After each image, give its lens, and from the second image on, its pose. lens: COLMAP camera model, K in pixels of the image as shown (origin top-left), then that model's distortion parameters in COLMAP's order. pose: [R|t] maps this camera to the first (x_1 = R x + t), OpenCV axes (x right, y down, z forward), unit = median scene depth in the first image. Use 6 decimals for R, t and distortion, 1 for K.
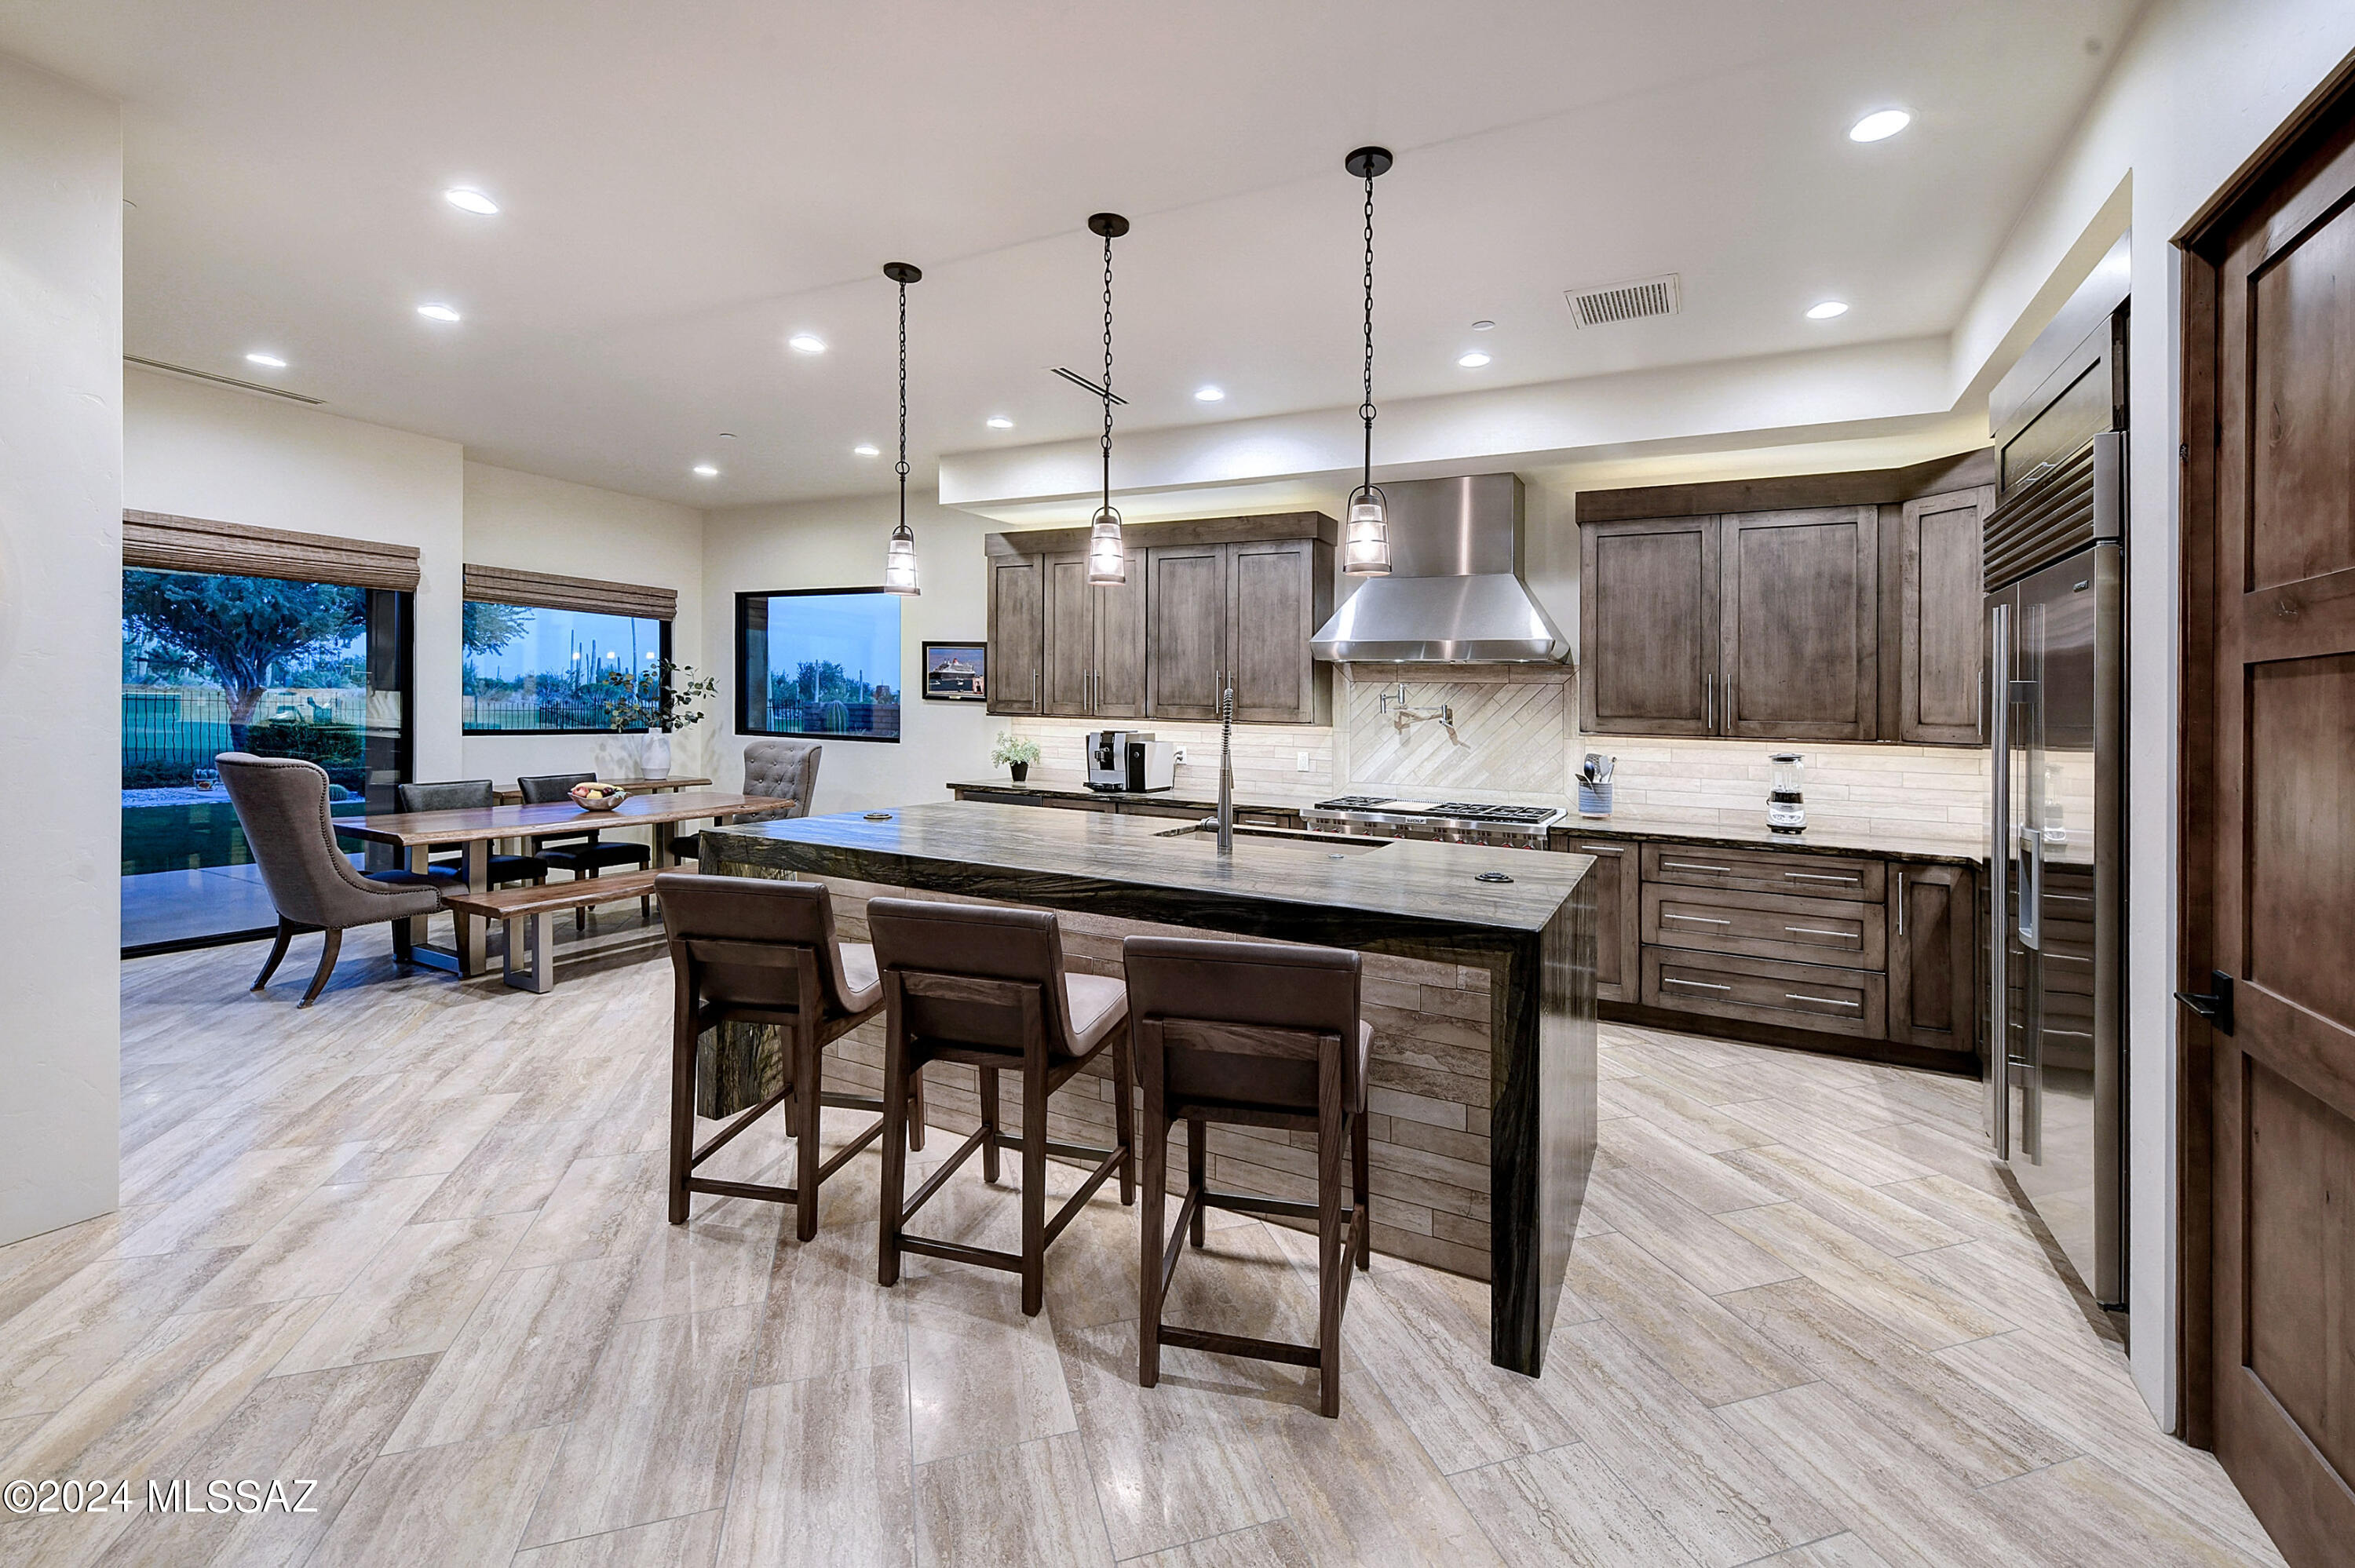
lens RADIAL K [[967.1, 0, 1201.9], [0, 967.1, 673.7], [0, 0, 1]] dist [-0.016727, -0.002660]
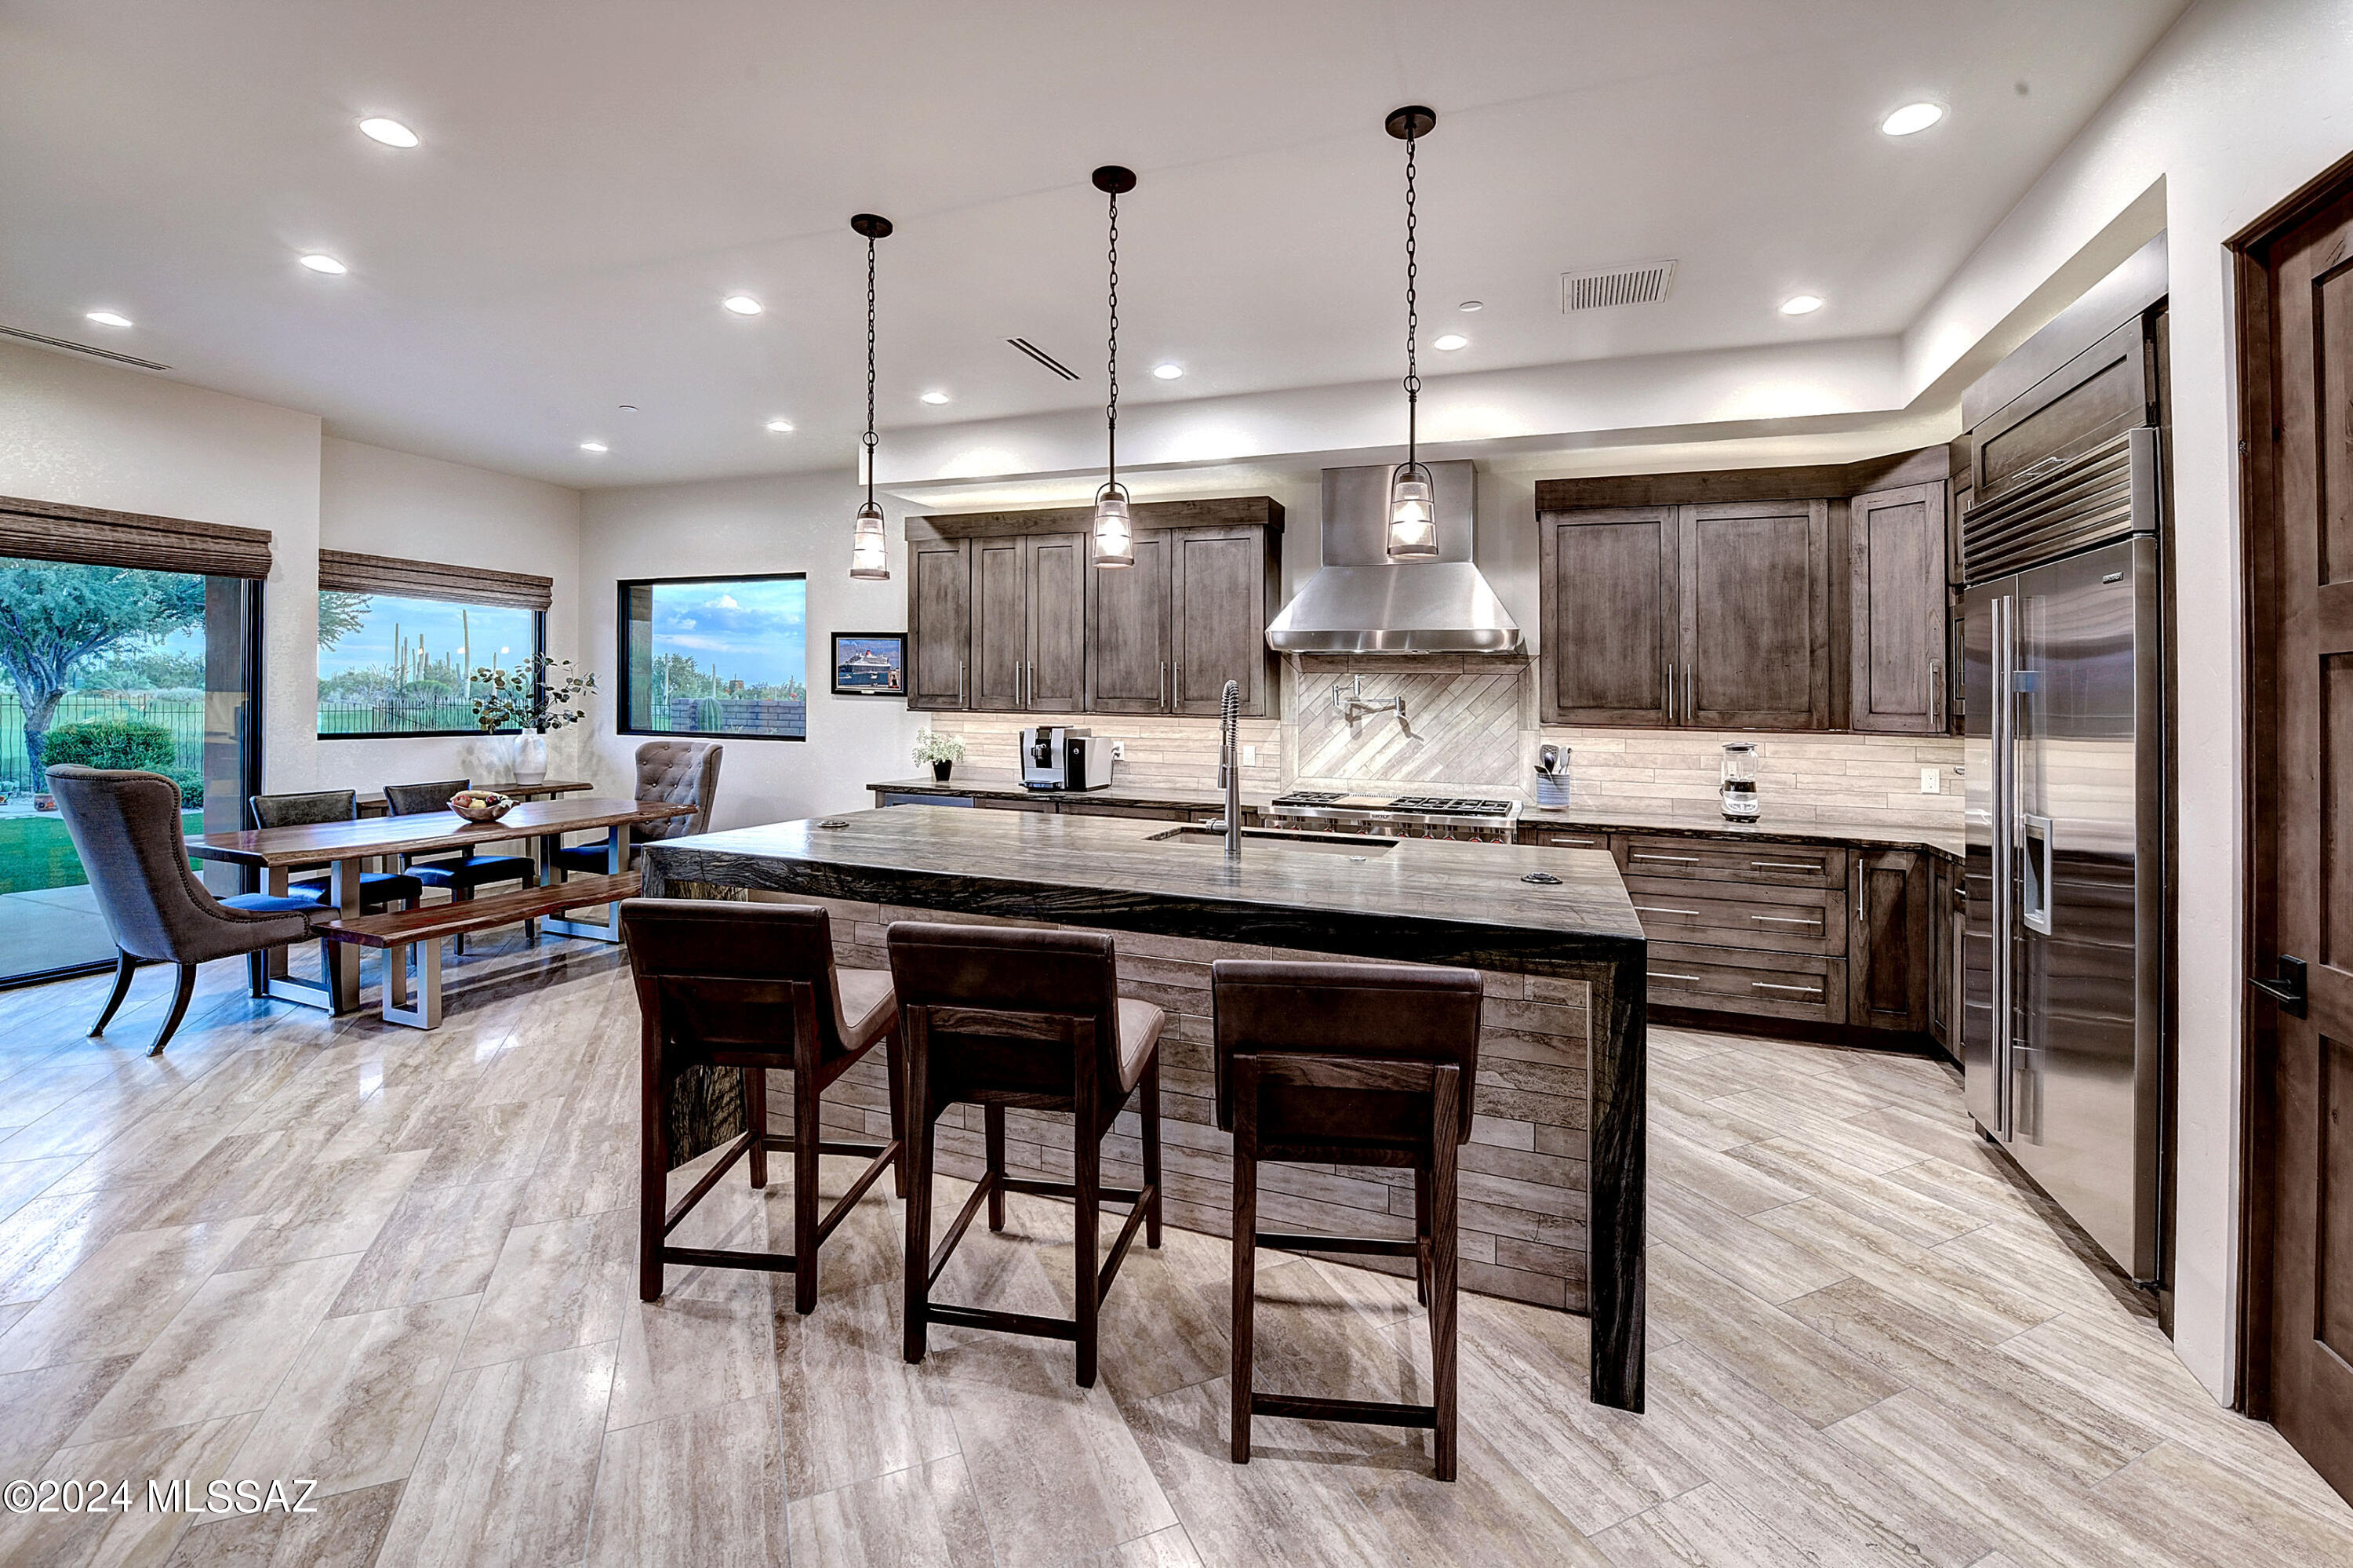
lens RADIAL K [[966.5, 0, 1163.5], [0, 966.5, 668.4], [0, 0, 1]] dist [-0.016727, -0.002660]
pose [[0.995206, -0.004612, 0.097693, -0.106721], [0.004331, 0.999986, 0.003086, -0.001339], [-0.097706, -0.002648, 0.995212, 0.058989]]
